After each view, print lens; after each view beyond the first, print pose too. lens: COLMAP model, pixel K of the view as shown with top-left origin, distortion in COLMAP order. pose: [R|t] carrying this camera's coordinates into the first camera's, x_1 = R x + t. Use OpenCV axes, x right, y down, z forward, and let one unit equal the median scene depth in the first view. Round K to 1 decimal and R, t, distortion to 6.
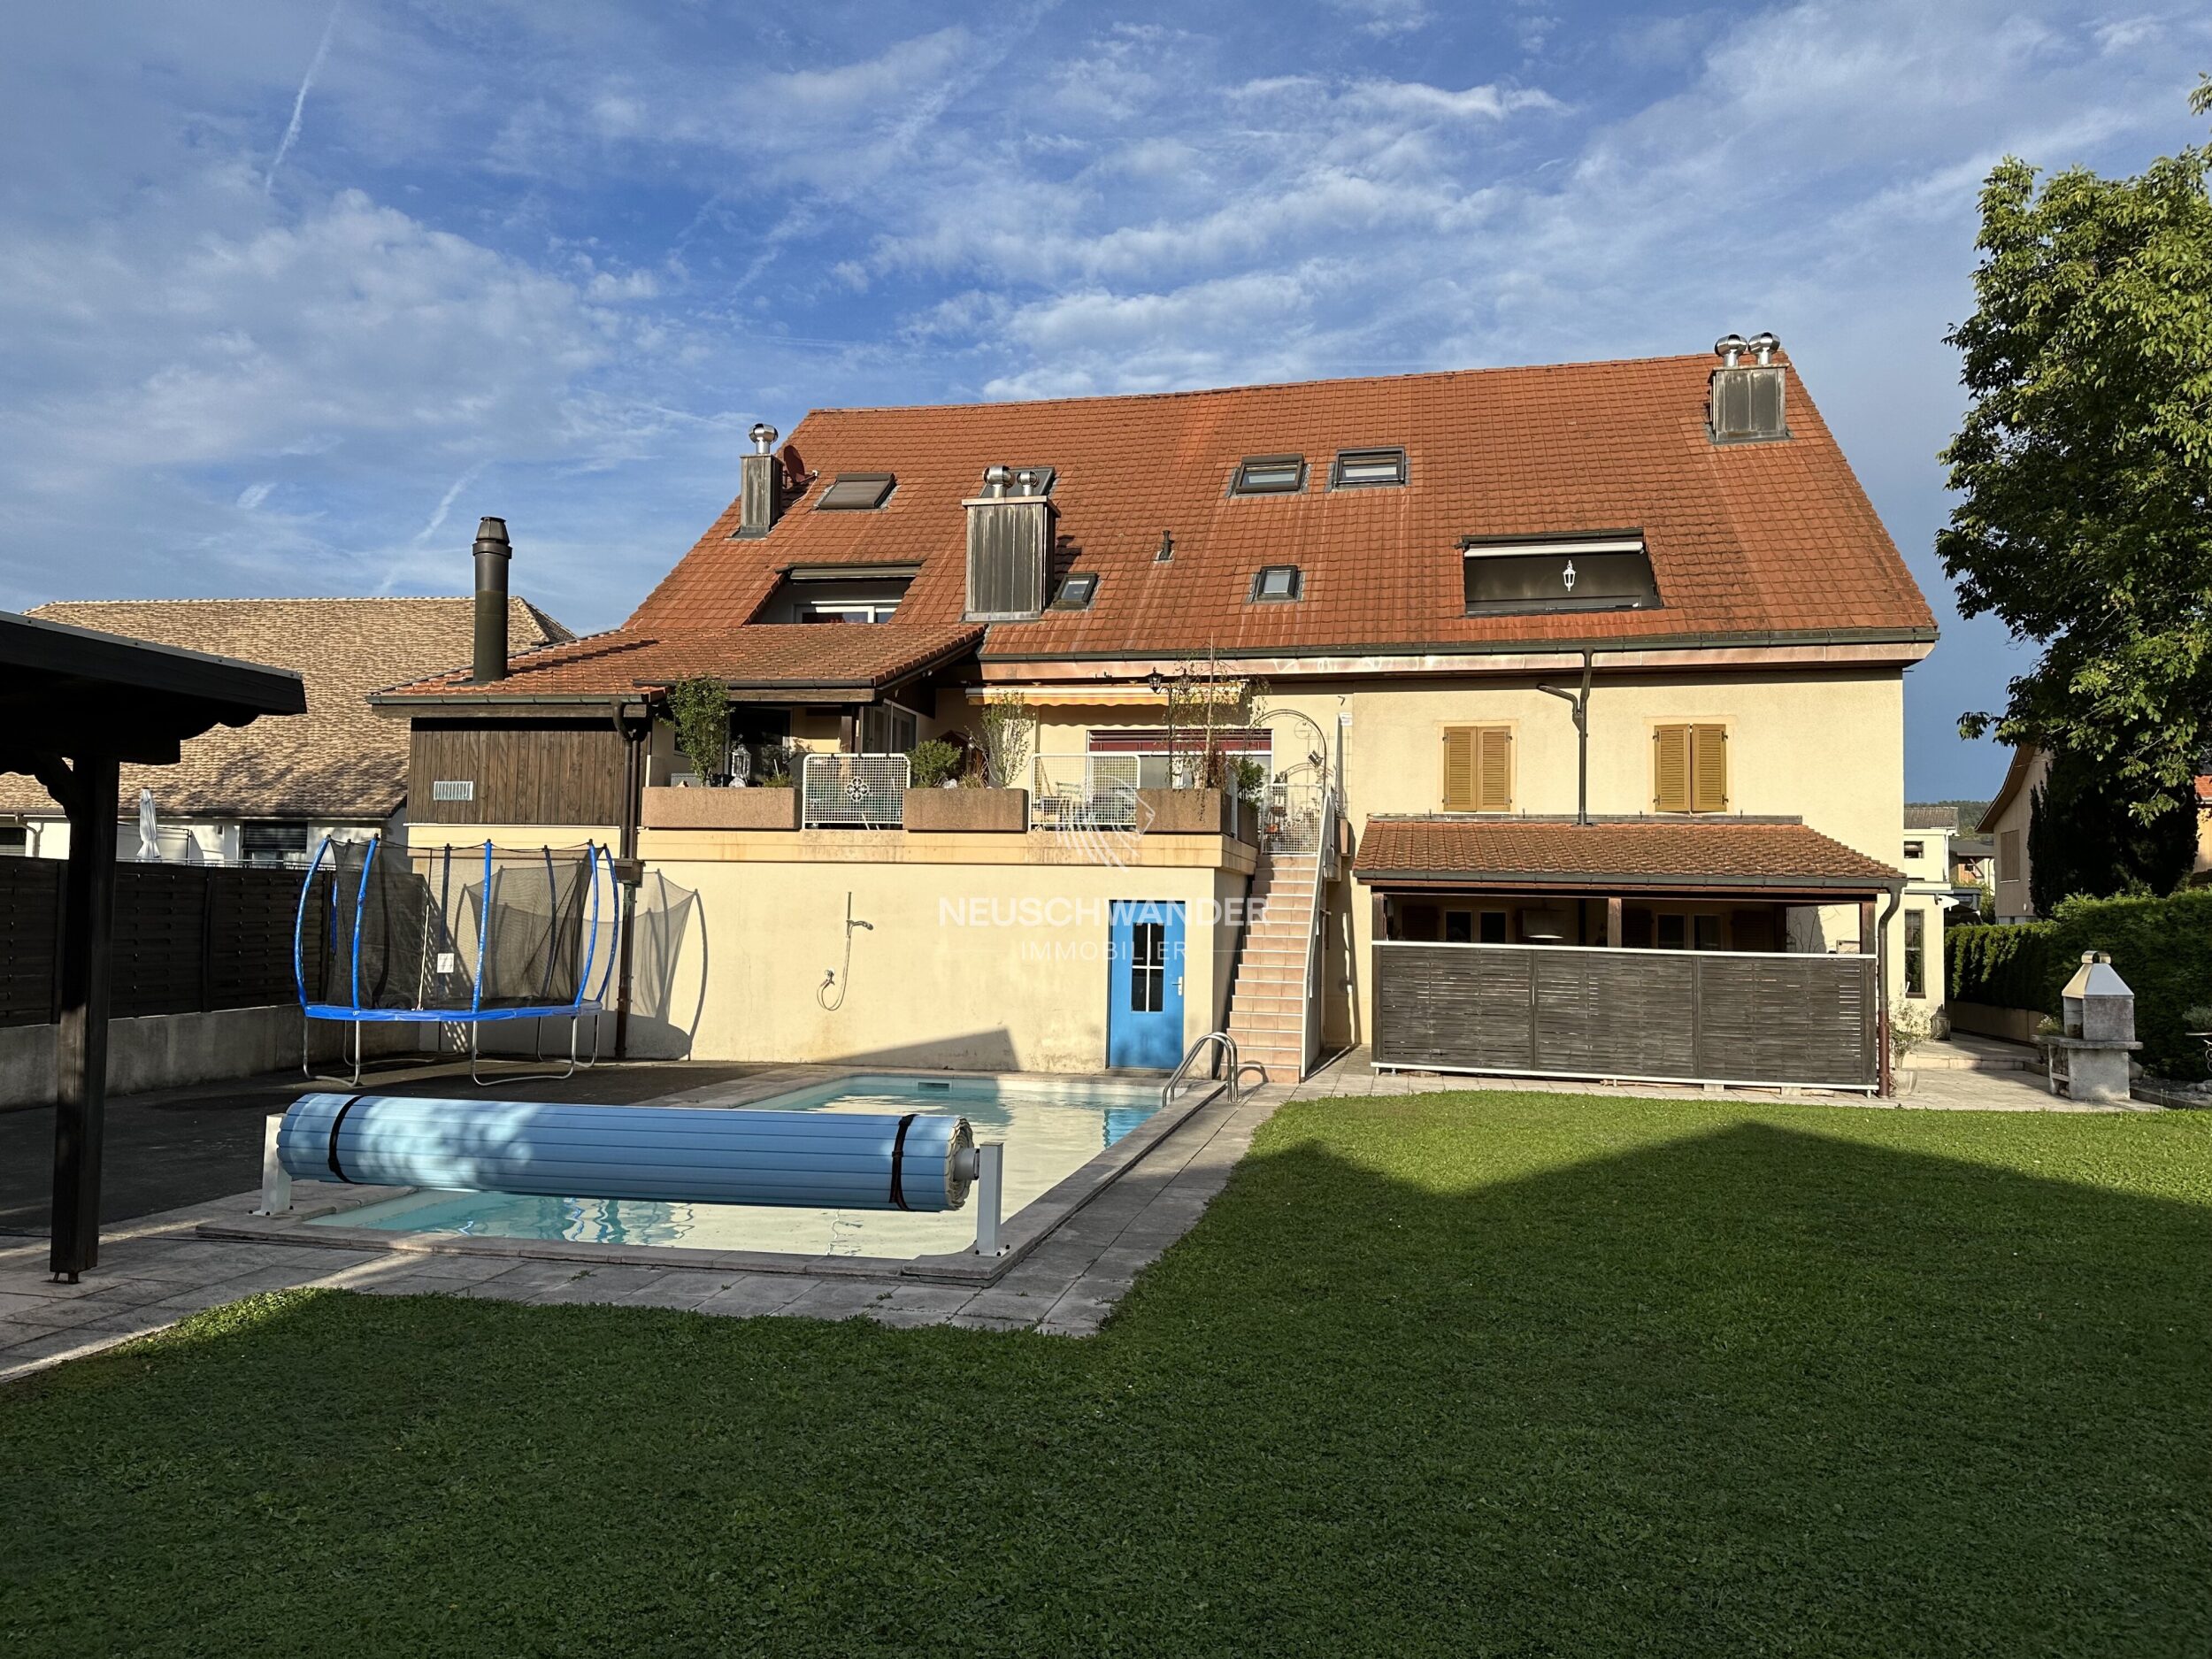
lens RADIAL K [[1540.5, 0, 1108.7], [0, 1540.5, 822.8], [0, 0, 1]] dist [0.114078, -0.197404]
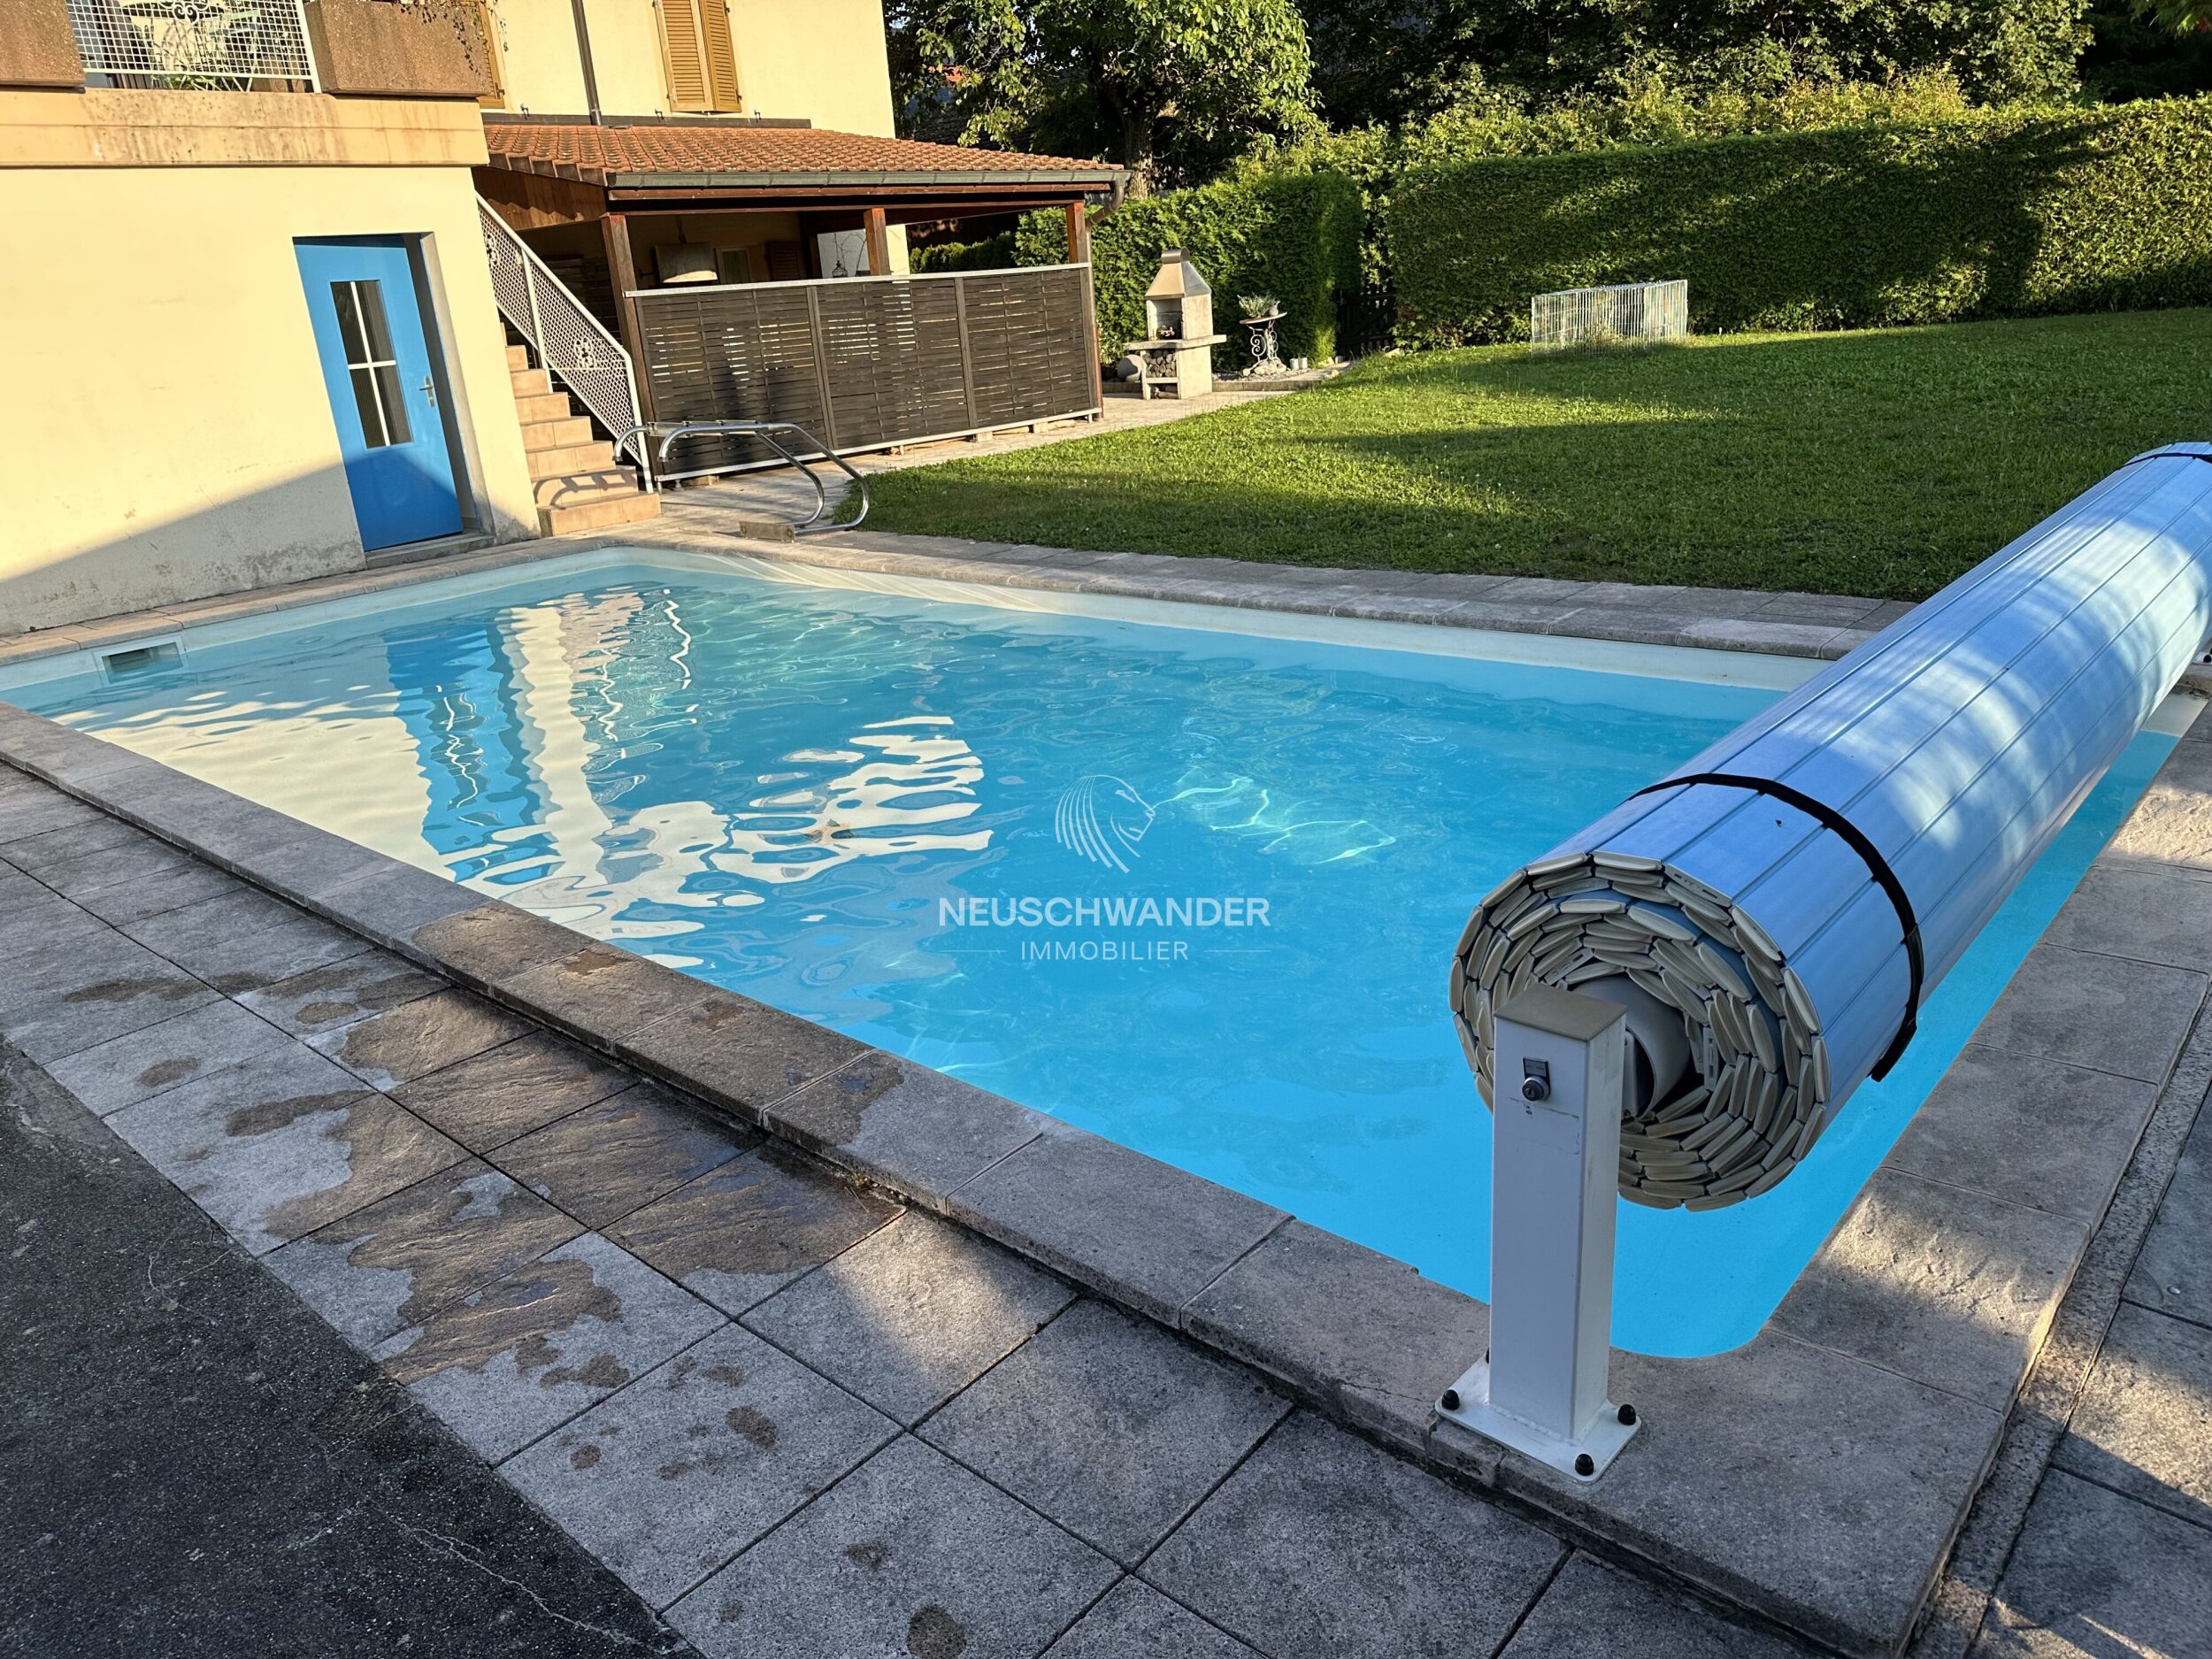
lens RADIAL K [[1540.5, 0, 1108.7], [0, 1540.5, 822.8], [0, 0, 1]] dist [0.114078, -0.197404]
pose [[0.519960, -0.338699, 0.784171, -0.325237], [0.034151, 0.925537, 0.377113, 0.041893], [-0.853508, -0.169303, 0.492809, 0.457951]]
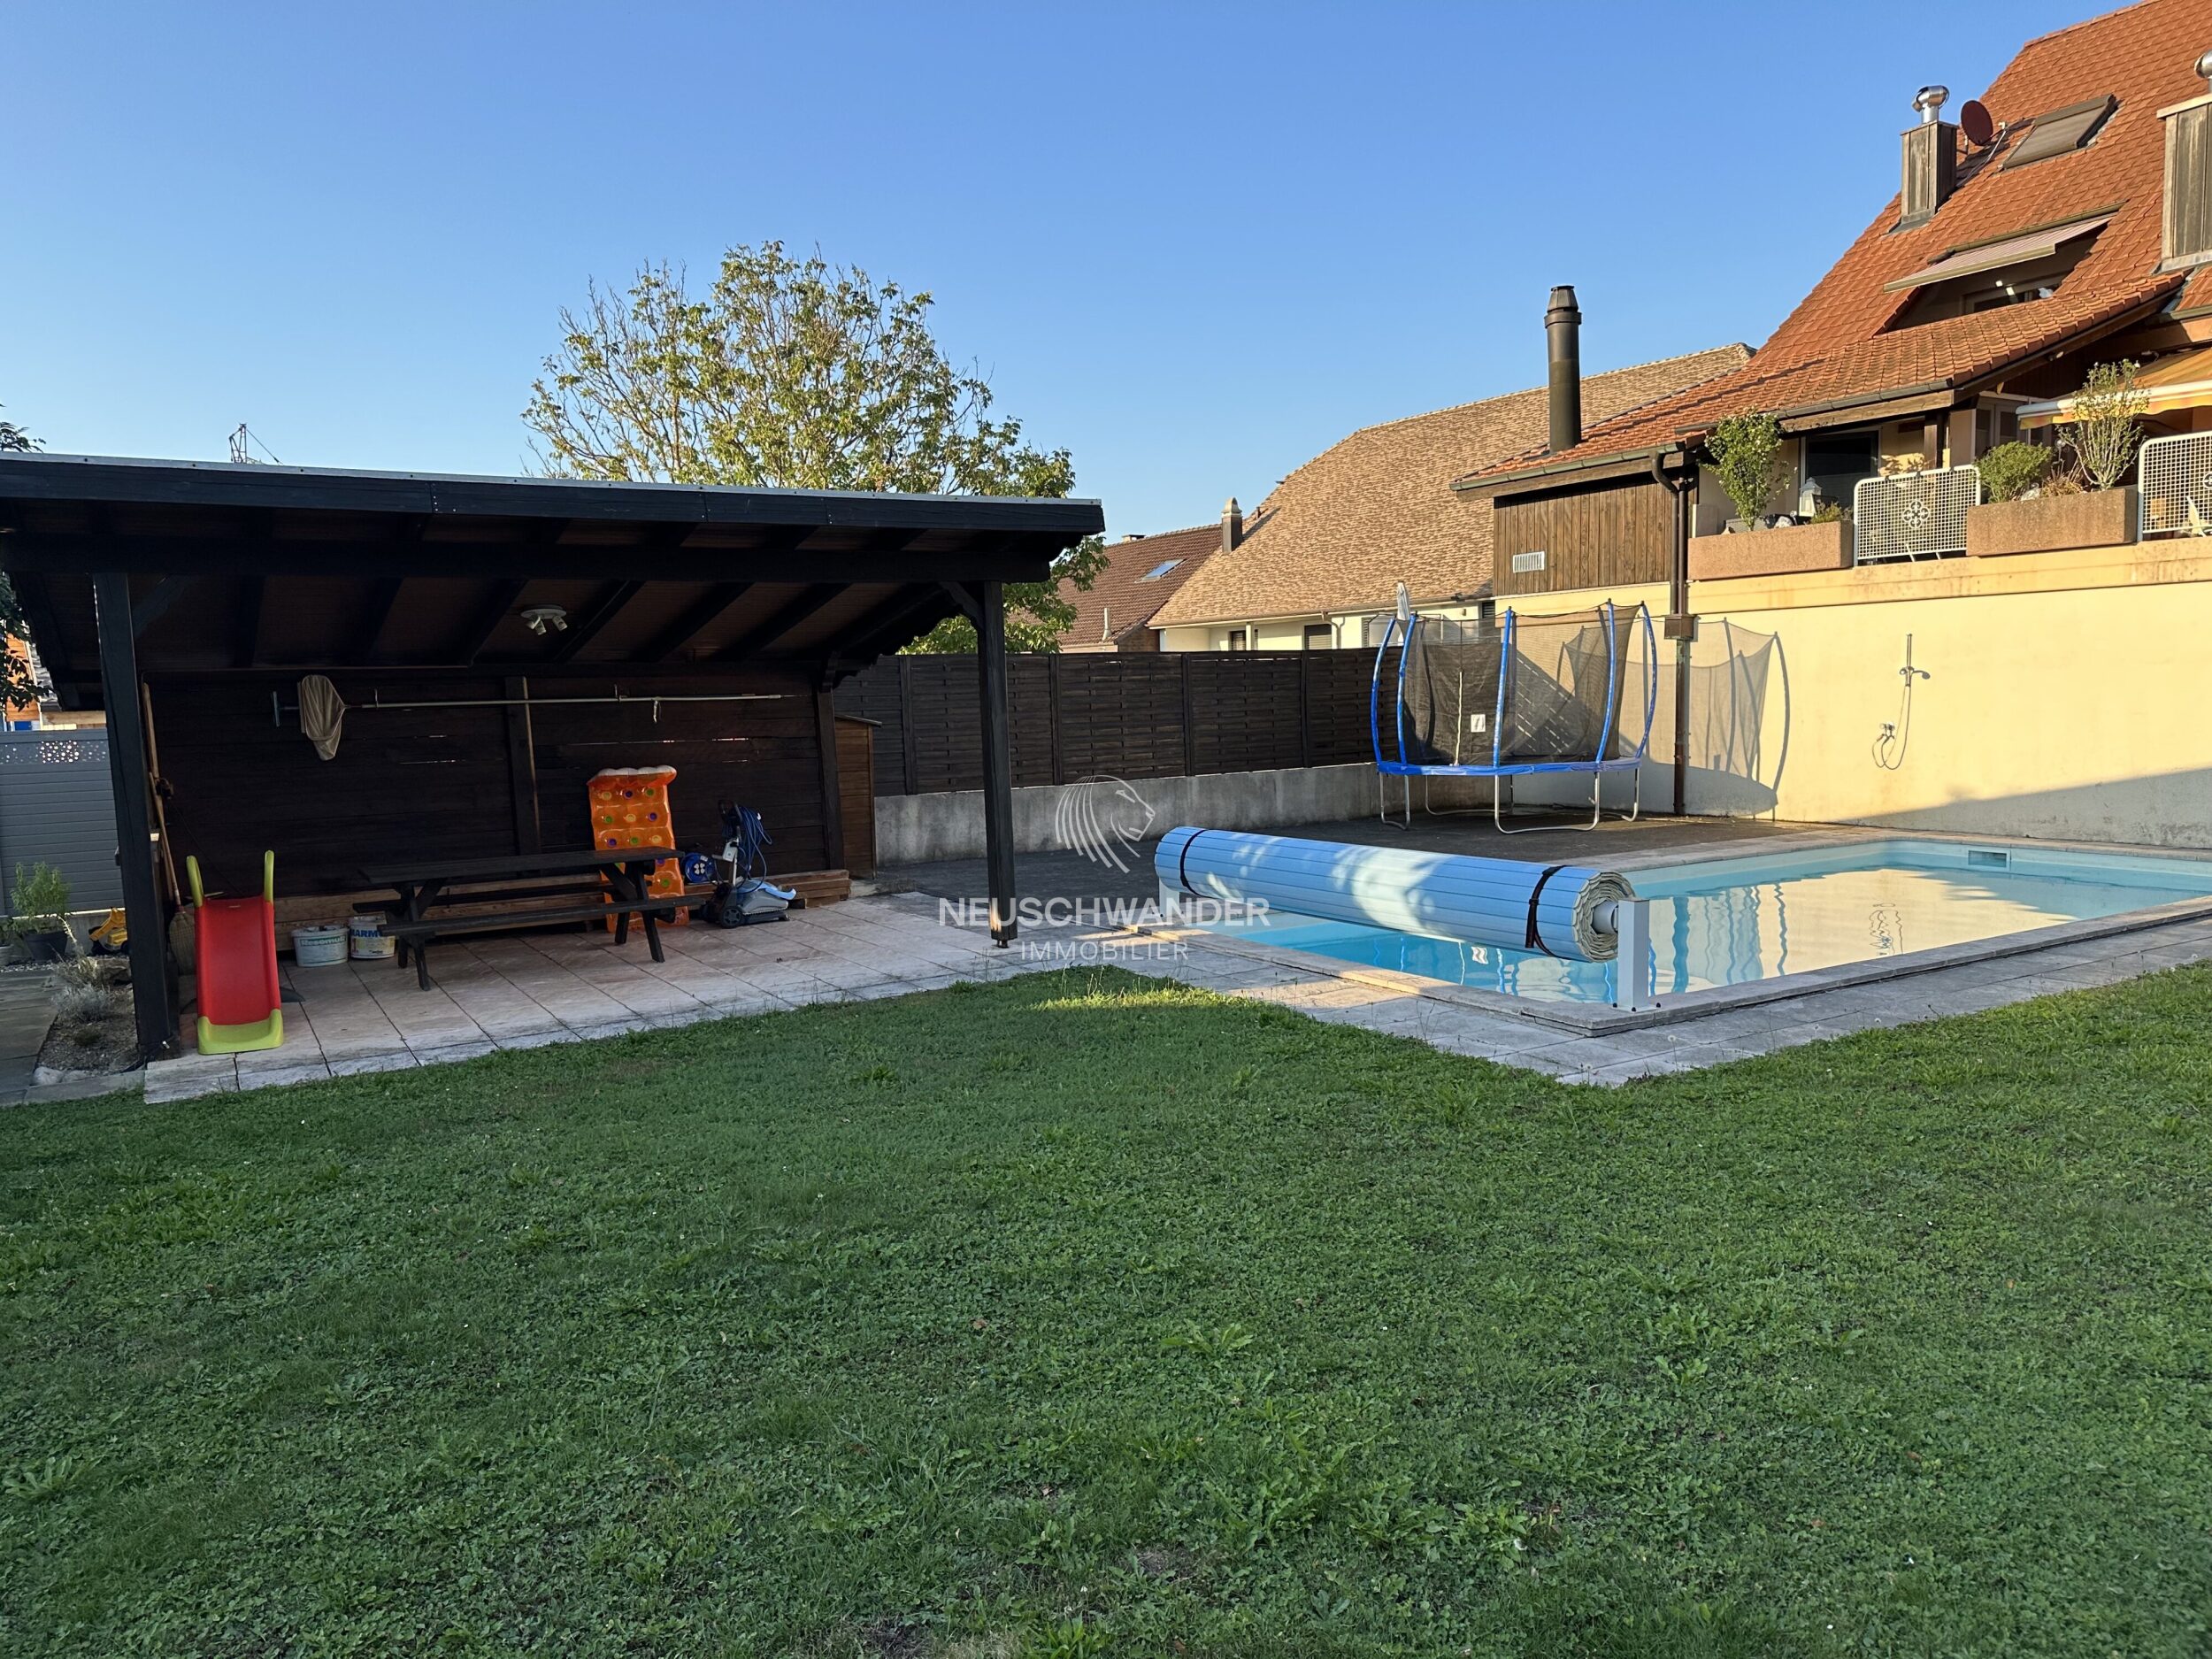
lens RADIAL K [[1588.3, 0, 1106.0], [0, 1588.3, 829.5], [0, 0, 1]] dist [0.002534, -0.004430]
pose [[0.657121, 0.027634, -0.753278, 0.211109], [0.087202, 0.989831, 0.112382, 0.013265], [0.748724, -0.139536, 0.648029, 0.061526]]
